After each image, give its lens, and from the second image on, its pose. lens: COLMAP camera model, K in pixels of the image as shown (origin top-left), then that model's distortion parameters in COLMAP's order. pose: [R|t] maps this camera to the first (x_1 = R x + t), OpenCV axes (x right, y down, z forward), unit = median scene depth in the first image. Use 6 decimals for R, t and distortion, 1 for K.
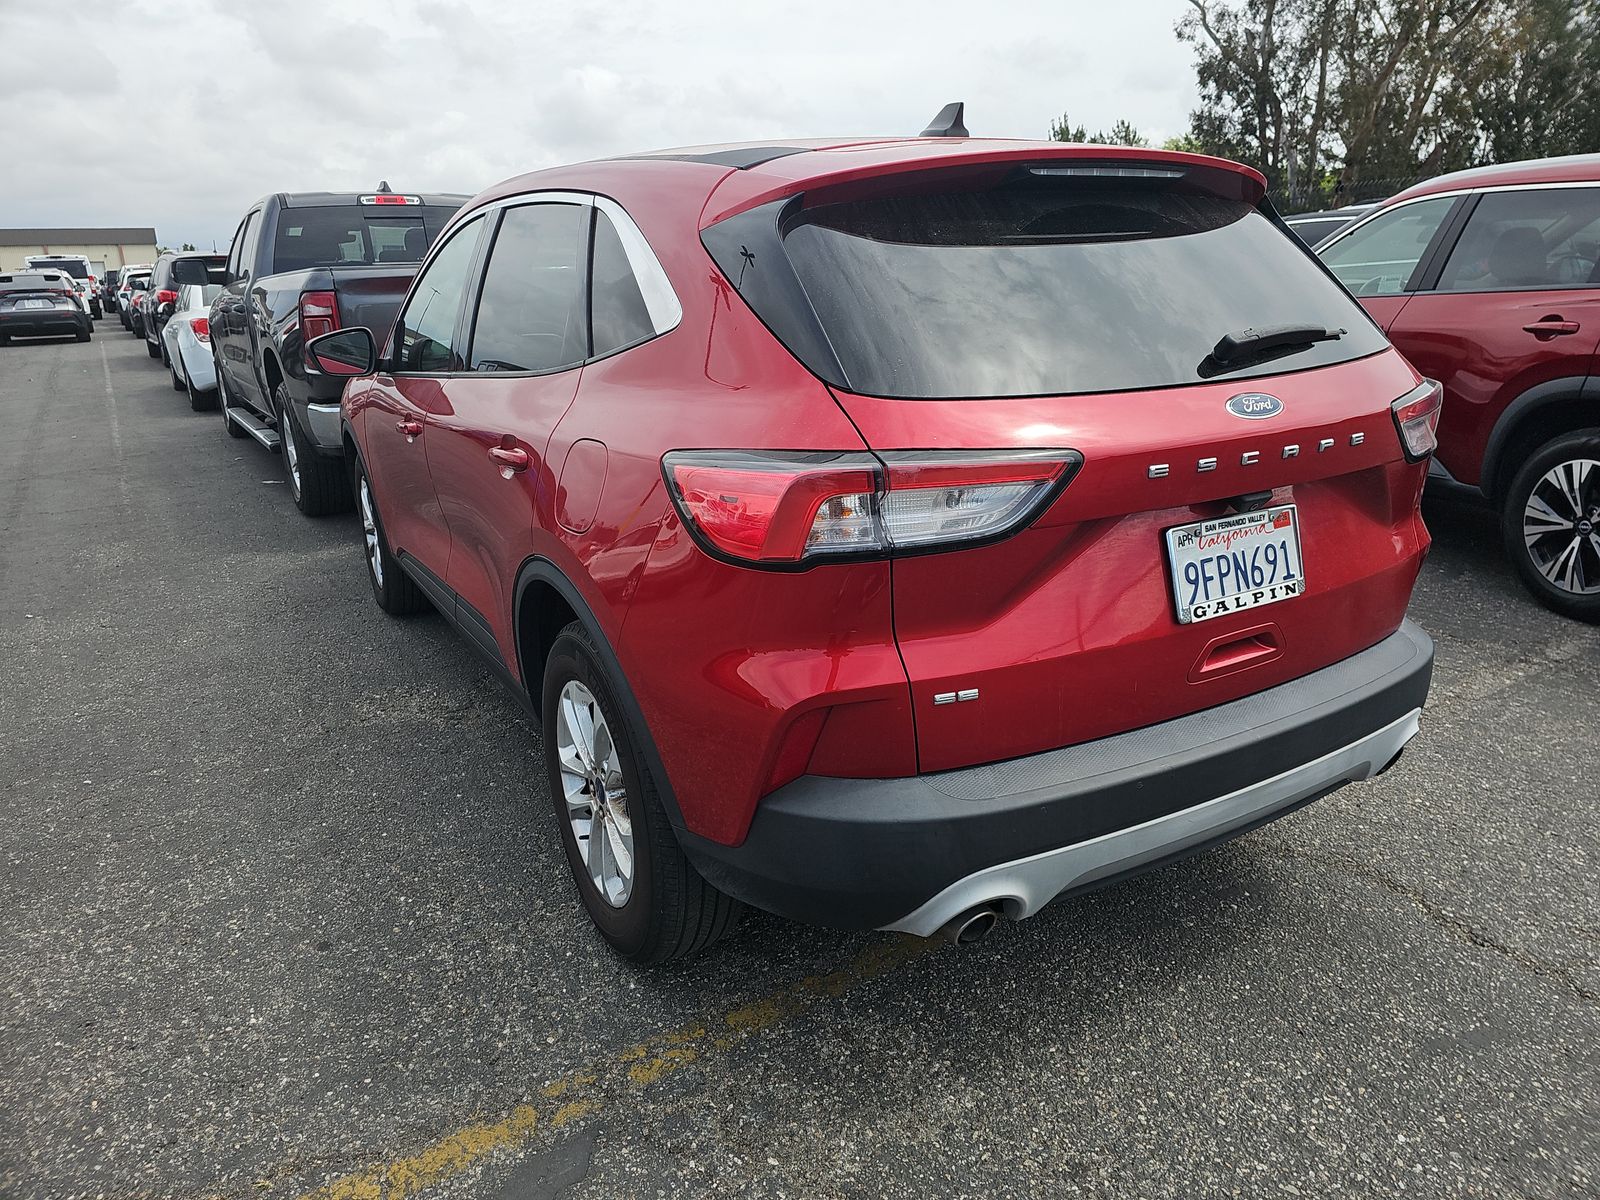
lens RADIAL K [[1021.9, 0, 801.4], [0, 1021.9, 588.8], [0, 0, 1]] dist [0.050019, -0.034669]
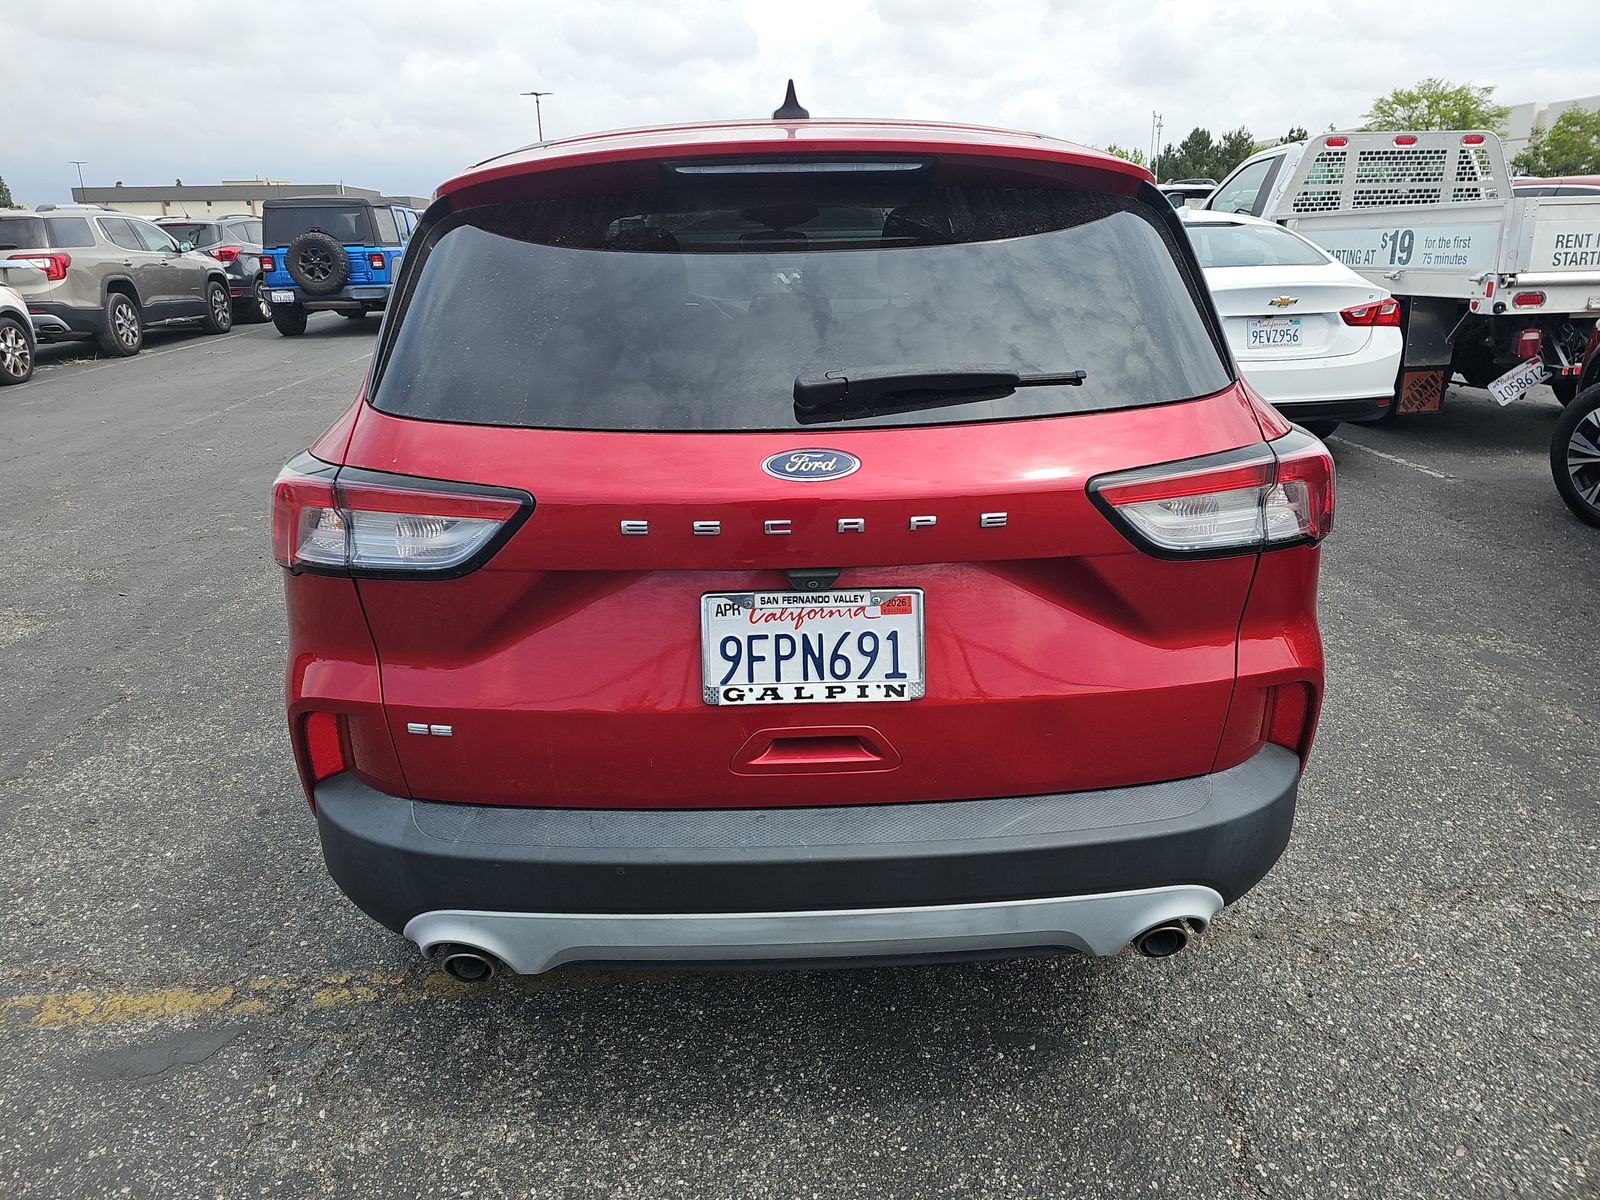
lens RADIAL K [[1021.9, 0, 787.4], [0, 1021.9, 567.4], [0, 0, 1]] dist [0.050019, -0.034669]
pose [[0.881210, 0.157359, -0.445765, 0.764700], [-0.144440, 0.987502, 0.063060, -0.138249], [0.450117, 0.008817, 0.892926, 0.245929]]
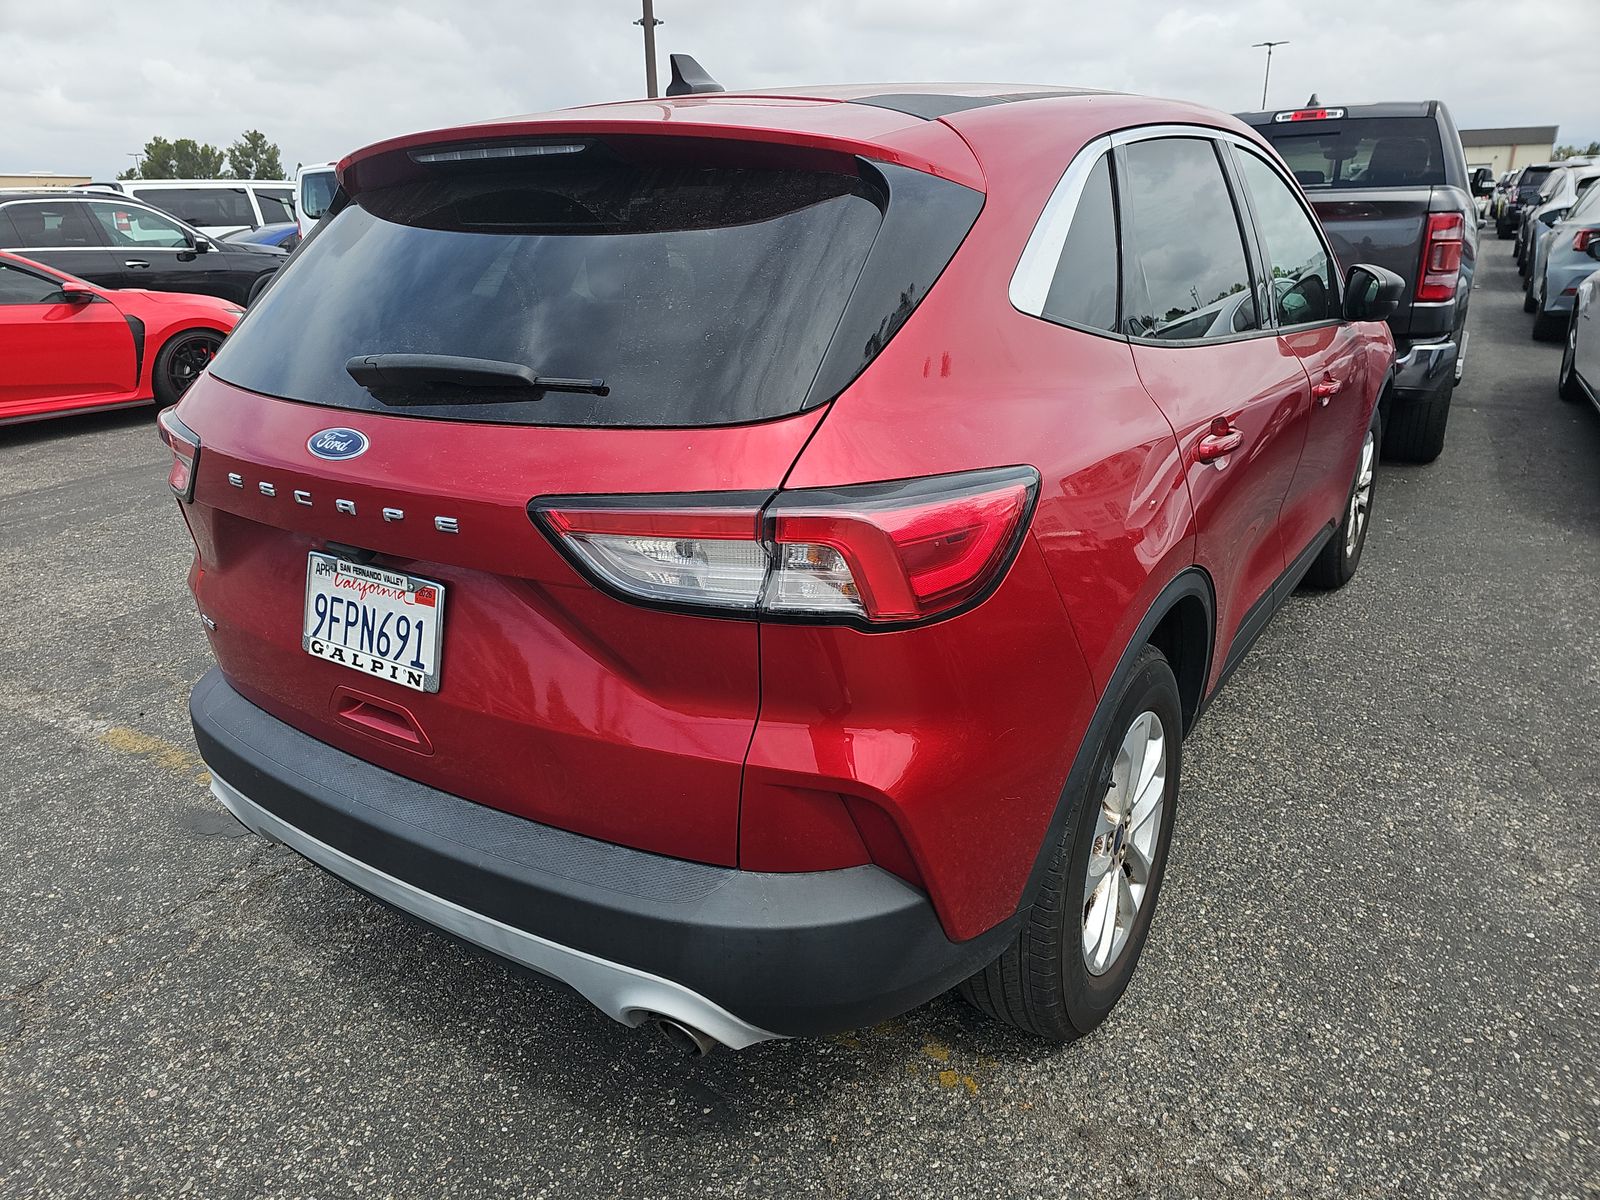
lens RADIAL K [[1021.9, 0, 799.8], [0, 1021.9, 594.9], [0, 0, 1]] dist [0.050019, -0.034669]
pose [[0.456833, 0.322613, -0.828990, 1.307639], [-0.249369, 0.940996, 0.228782, -0.335807], [0.853884, 0.102209, 0.510328, 0.860064]]
